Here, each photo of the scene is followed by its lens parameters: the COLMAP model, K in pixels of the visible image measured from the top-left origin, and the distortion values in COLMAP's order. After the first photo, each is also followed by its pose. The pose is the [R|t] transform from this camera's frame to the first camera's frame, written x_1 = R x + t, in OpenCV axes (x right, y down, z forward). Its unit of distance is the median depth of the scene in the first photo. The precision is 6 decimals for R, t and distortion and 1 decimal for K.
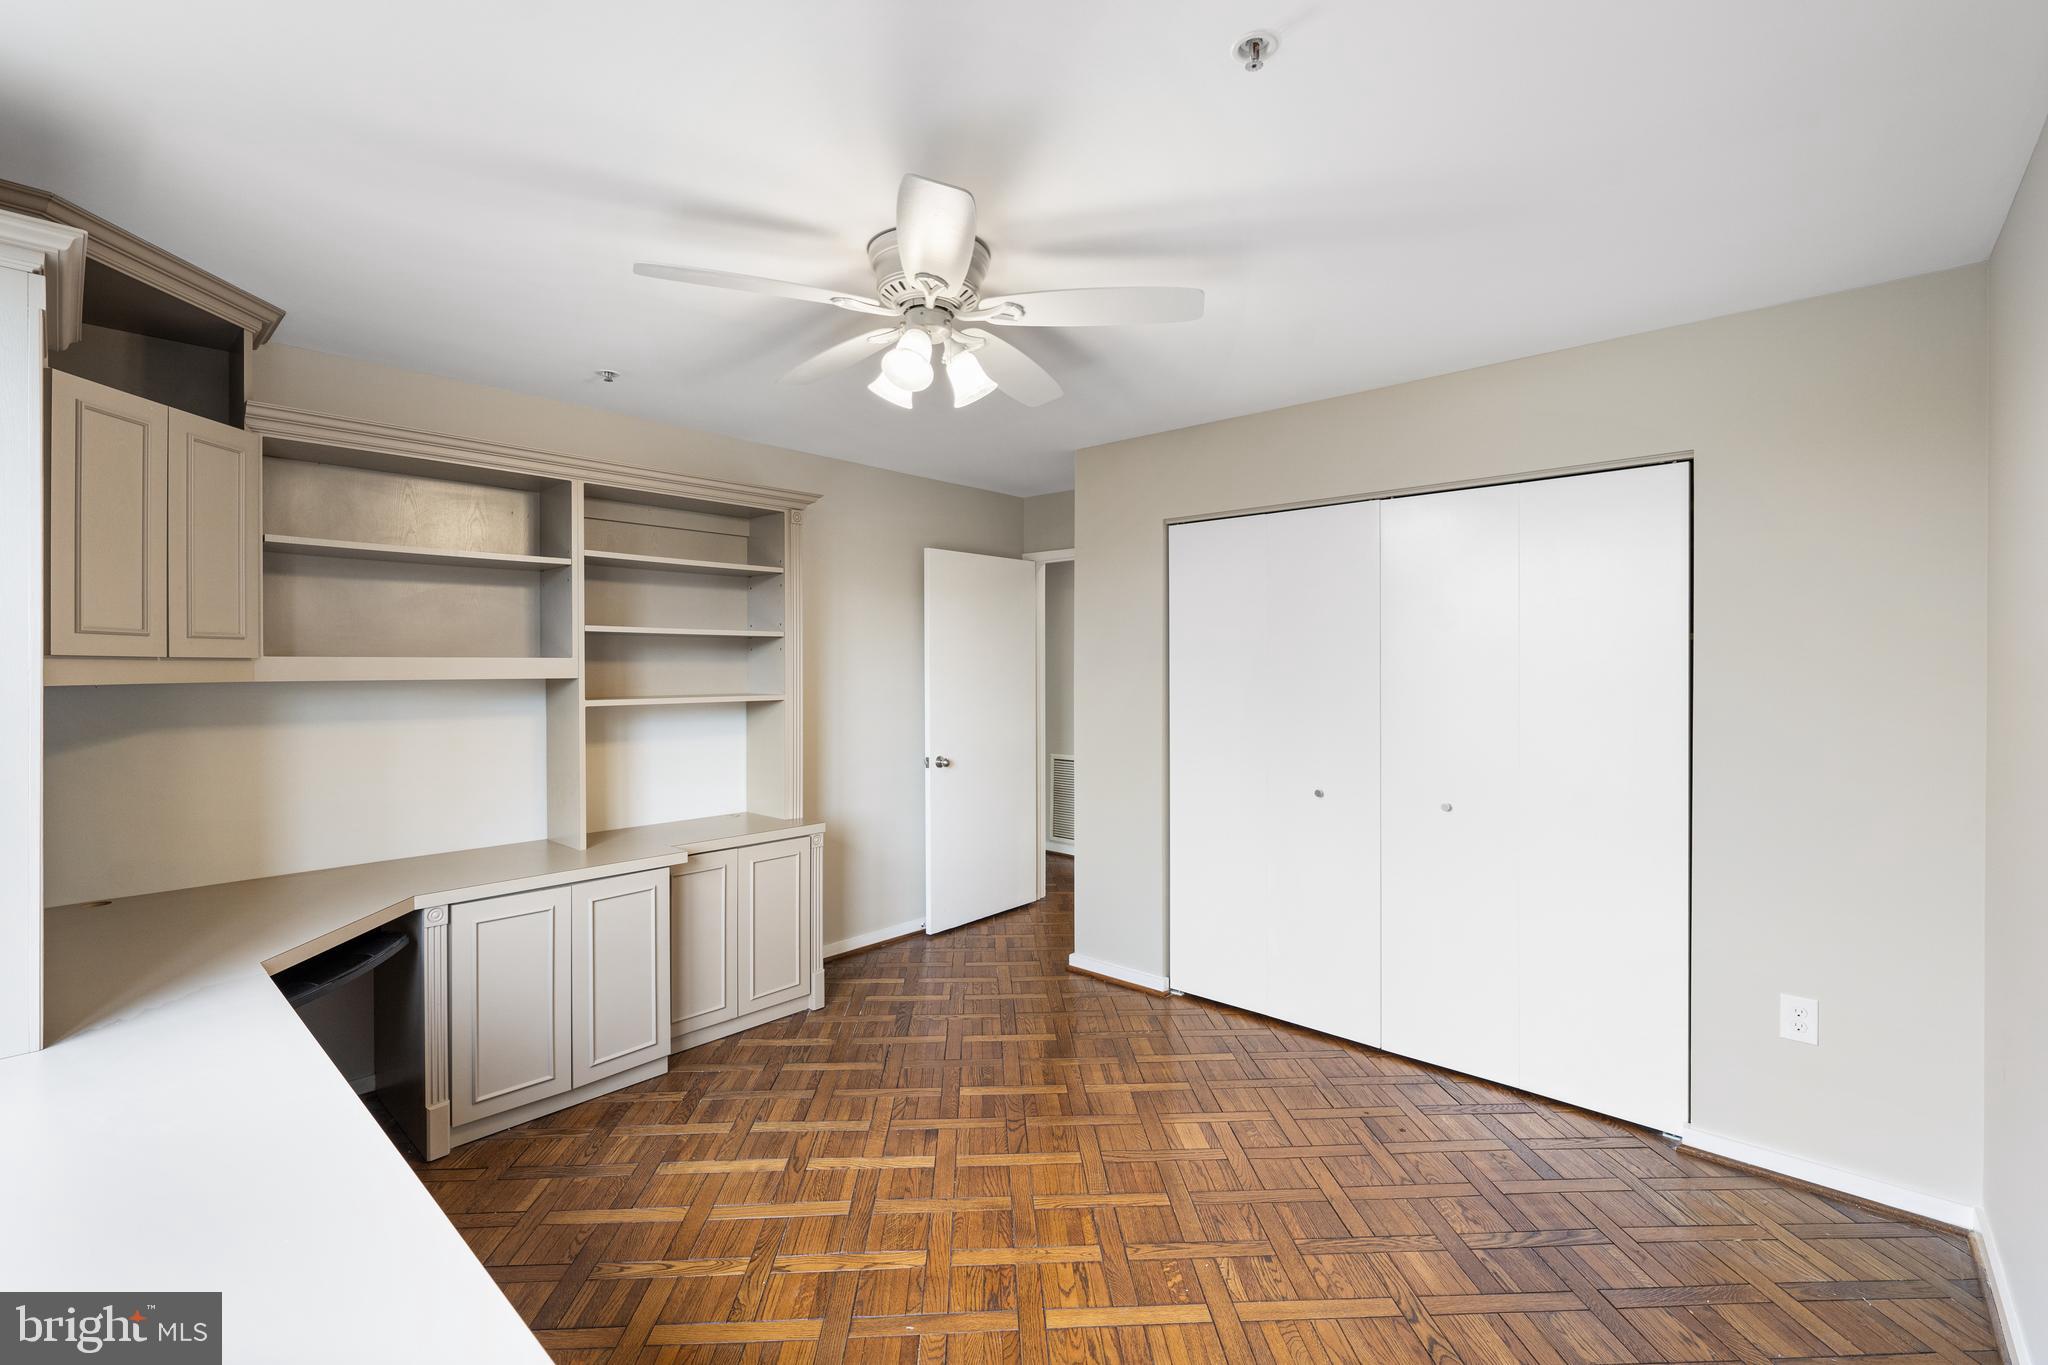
lens RADIAL K [[878.8, 0, 1031.6], [0, 878.8, 675.6], [0, 0, 1]] dist [0.001776, 0.000143]
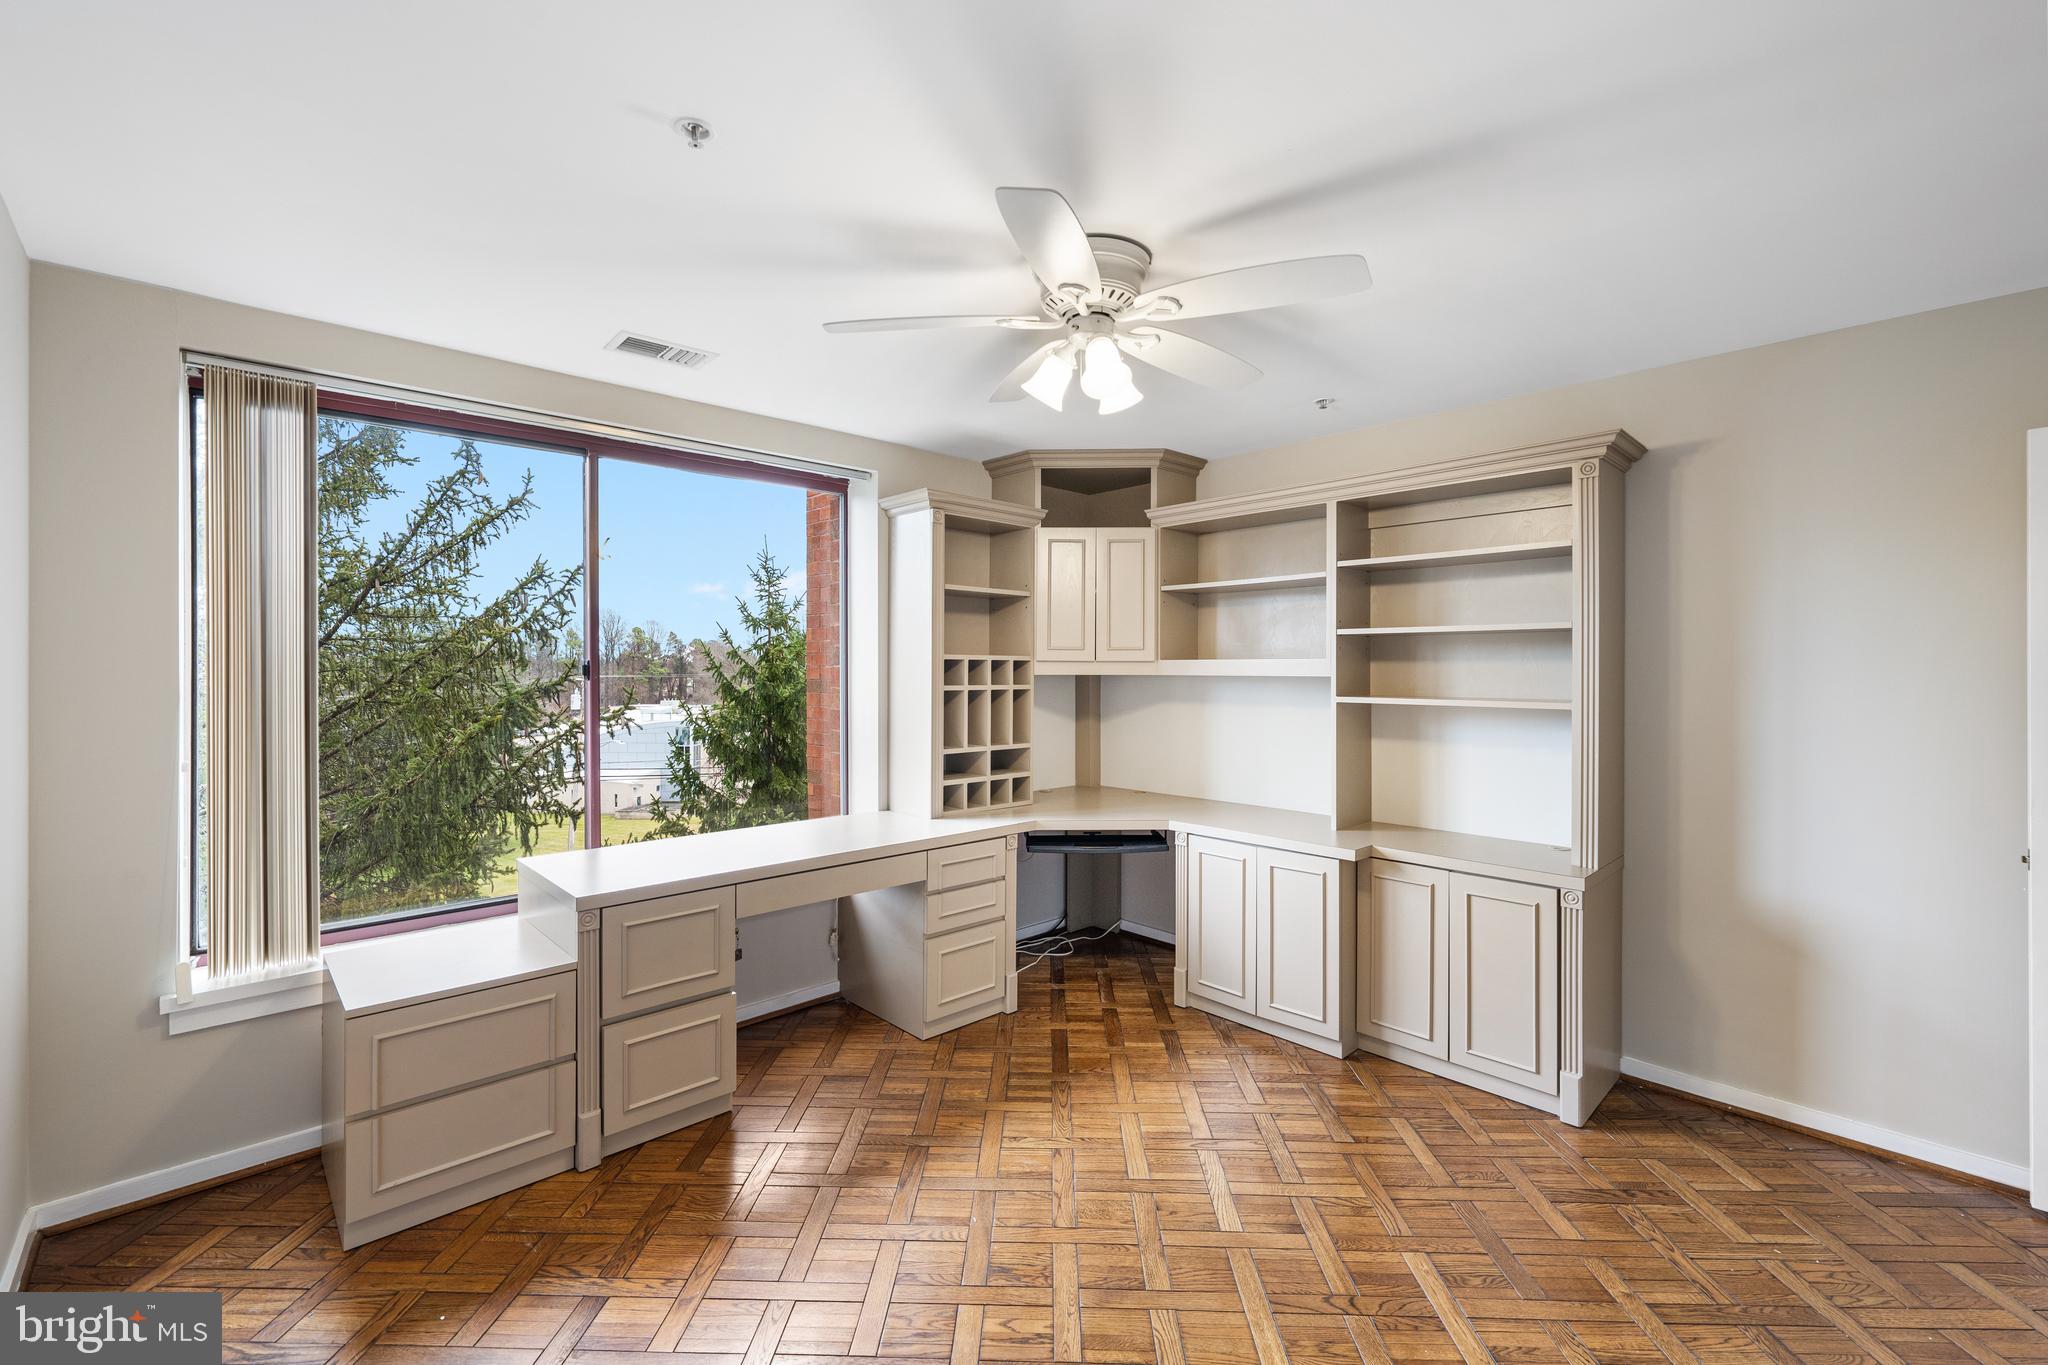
lens RADIAL K [[878.8, 0, 1031.4], [0, 878.8, 671.3], [0, 0, 1]] dist [0.001776, 0.000143]
pose [[-0.086805, 0.001743, -0.996224, 0.714522], [-0.011482, 0.999930, 0.002750, -0.001824], [0.996159, 0.011677, -0.086779, 0.804802]]
